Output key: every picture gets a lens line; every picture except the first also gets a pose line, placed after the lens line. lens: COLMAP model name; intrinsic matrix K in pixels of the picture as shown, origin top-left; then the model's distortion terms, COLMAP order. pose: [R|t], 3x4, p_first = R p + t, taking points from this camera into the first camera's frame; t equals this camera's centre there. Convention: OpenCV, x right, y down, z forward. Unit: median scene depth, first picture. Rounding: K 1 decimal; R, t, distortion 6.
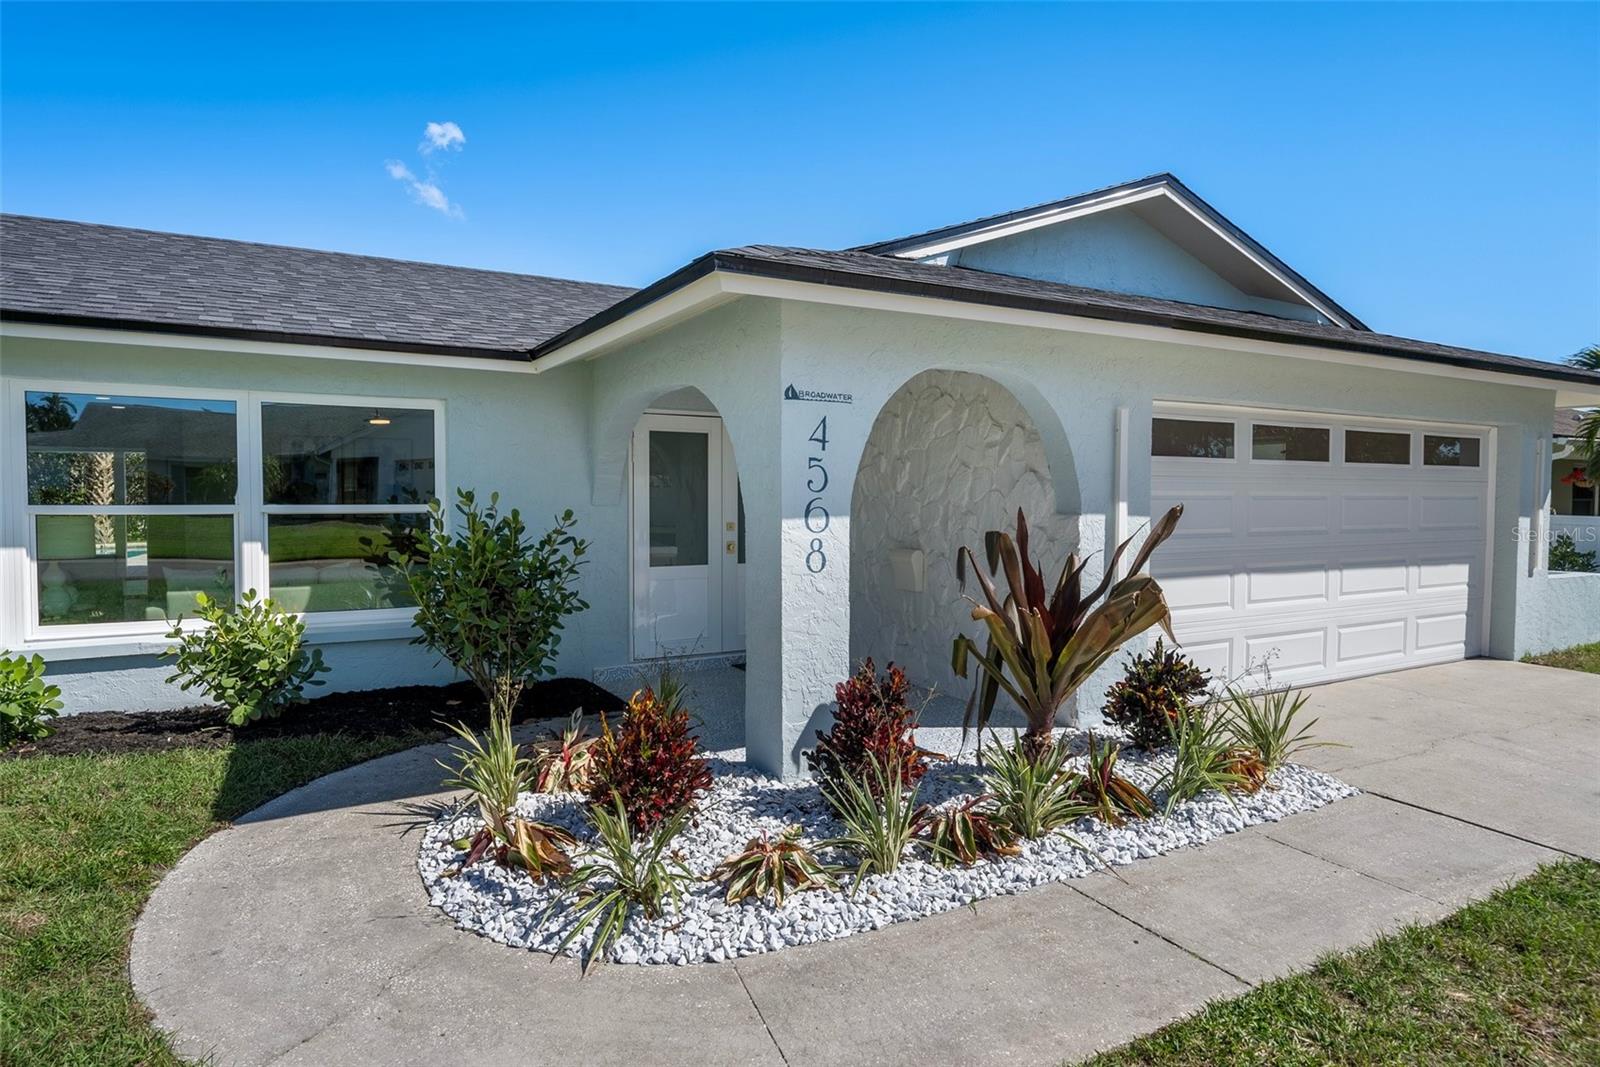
lens RADIAL K [[907.4, 0, 792.6], [0, 907.4, 532.2], [0, 0, 1]] dist [0.005037, -0.000499]
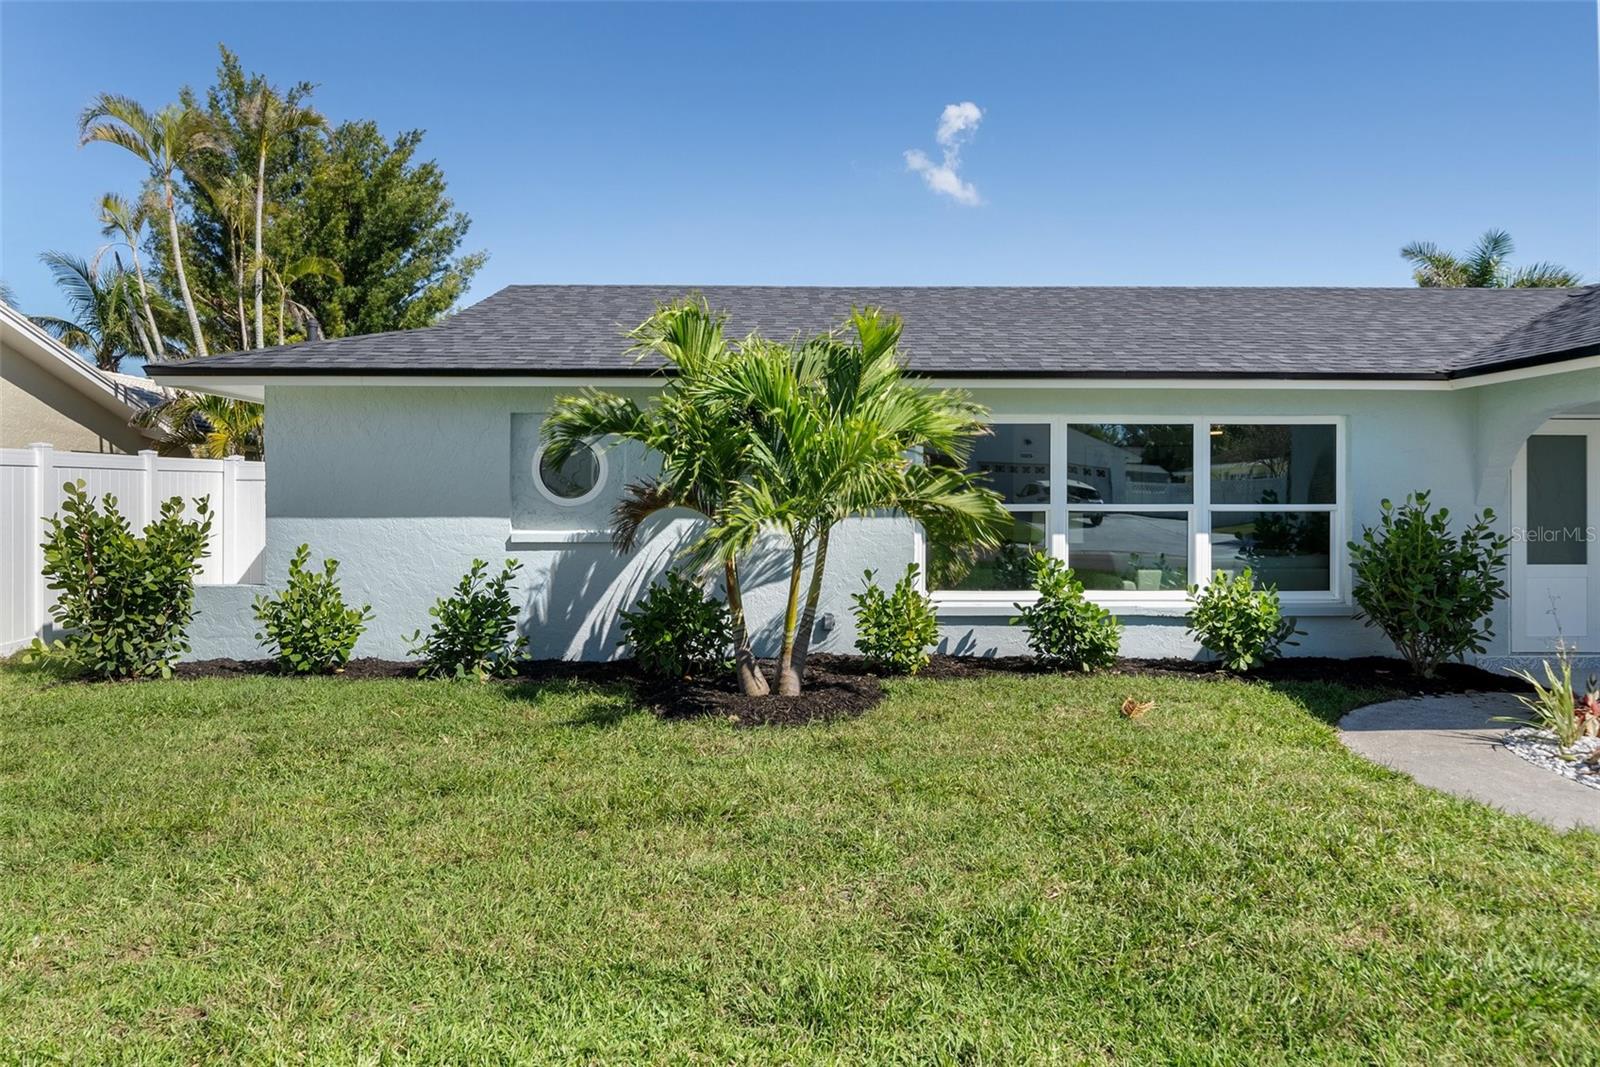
lens RADIAL K [[1064.1, 0, 794.6], [0, 1064.1, 476.9], [0, 0, 1]] dist [0.003229, -0.002843]
pose [[0.876787, -0.011870, -0.480733, -0.395776], [-0.018200, 0.998160, -0.057839, 0.030202], [0.480535, 0.059462, 0.874958, -0.621785]]
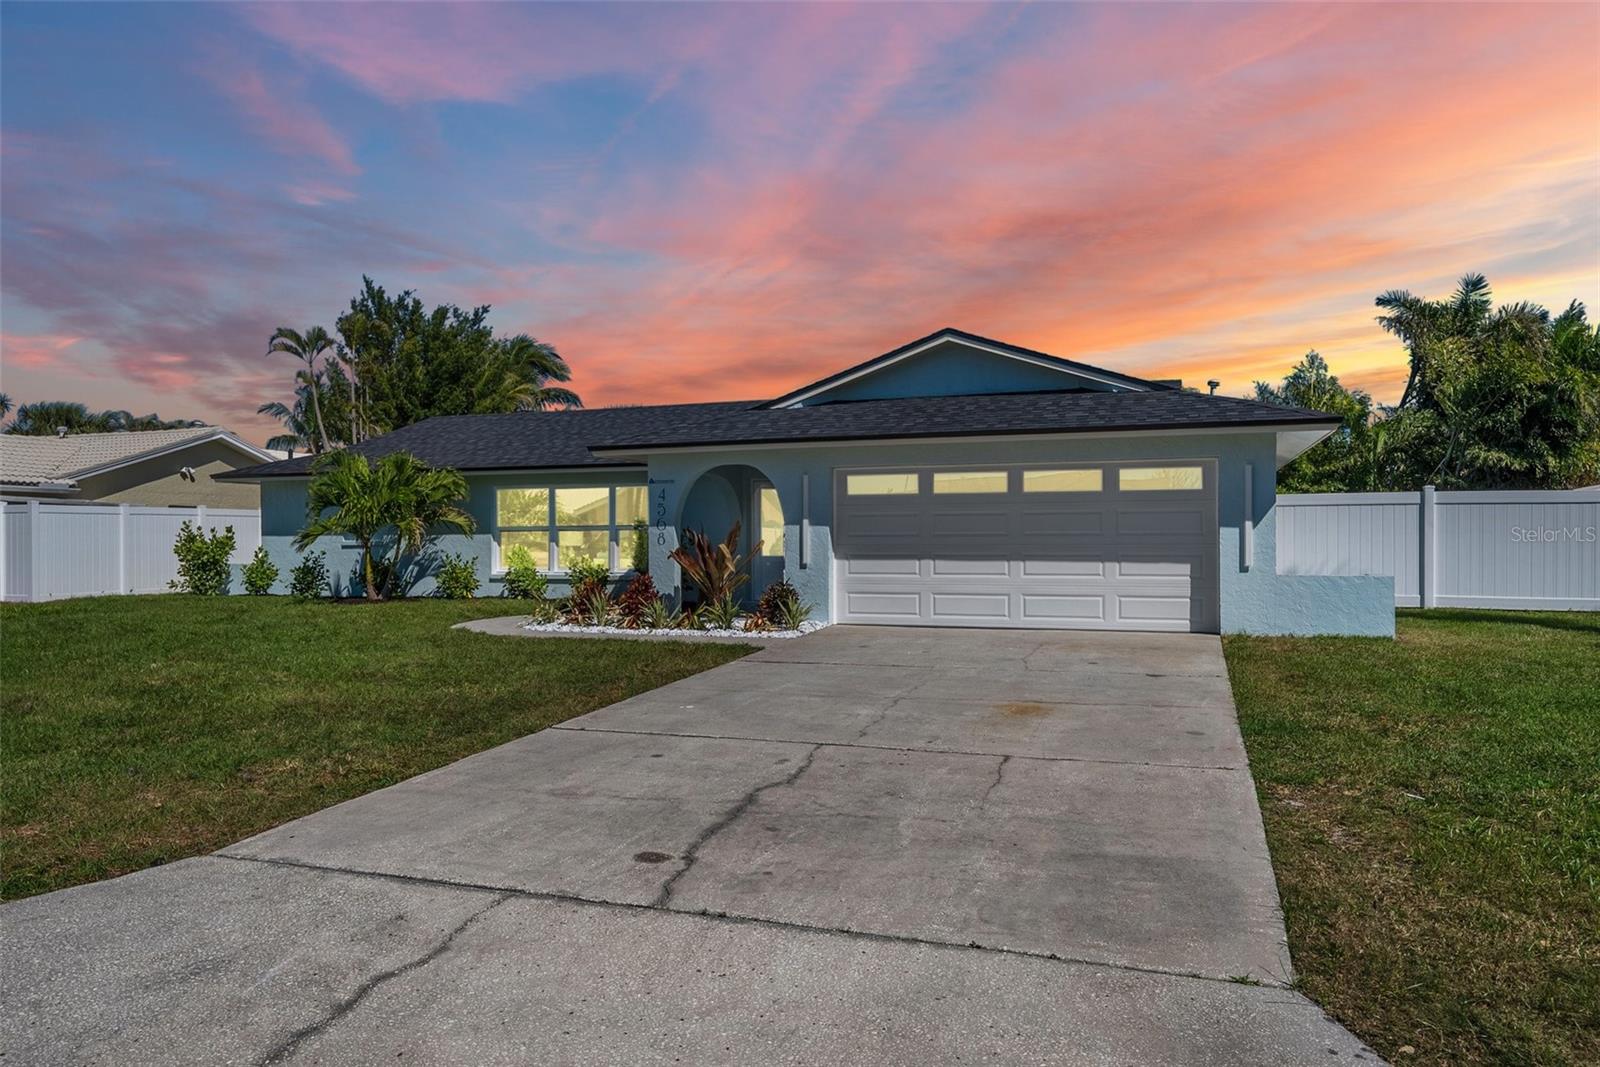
lens RADIAL K [[1088.6, 0, 802.1], [0, 1088.6, 536.0], [0, 0, 1]] dist [-0.012589, -0.000193]
pose [[0.656934, -0.008346, -0.753902, 2.278719], [-0.025029, 0.999146, -0.032870, 0.093969], [0.753532, 0.040463, 0.656165, -0.701804]]
